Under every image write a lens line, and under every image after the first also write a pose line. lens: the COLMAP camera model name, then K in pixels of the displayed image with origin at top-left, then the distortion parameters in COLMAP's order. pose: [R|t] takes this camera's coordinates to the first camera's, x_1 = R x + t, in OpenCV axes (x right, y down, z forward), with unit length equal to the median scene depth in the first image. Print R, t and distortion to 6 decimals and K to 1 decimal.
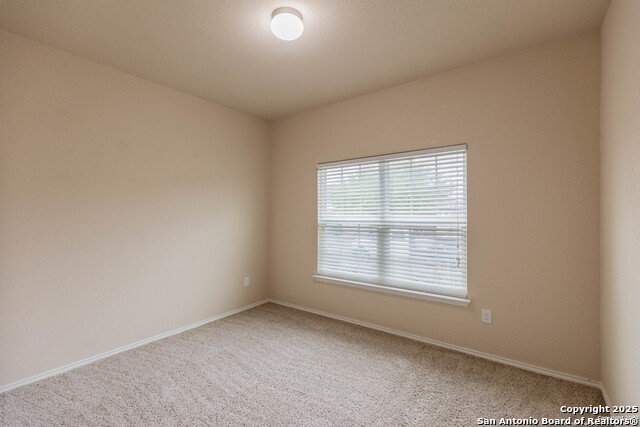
lens RADIAL K [[291.0, 0, 320.0], [0, 291.0, 213.5], [0, 0, 1]] dist [-0.001498, -0.000483]
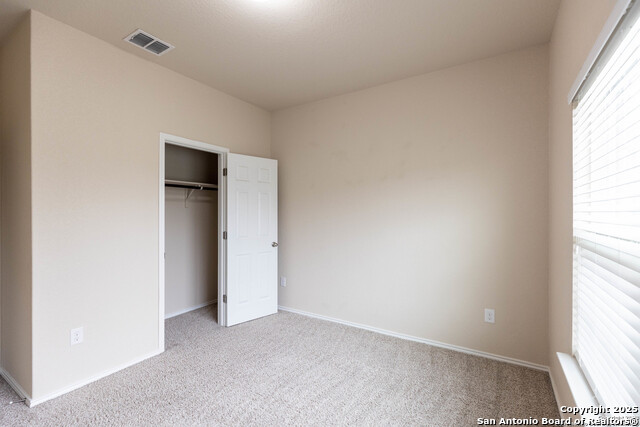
lens RADIAL K [[291.0, 0, 320.0], [0, 291.0, 213.5], [0, 0, 1]] dist [-0.001498, -0.000483]
pose [[0.057083, 0.004785, -0.998358, 0.459634], [-0.003760, 0.999982, 0.004578, 0.008011], [0.998362, 0.003493, 0.057100, 0.731530]]
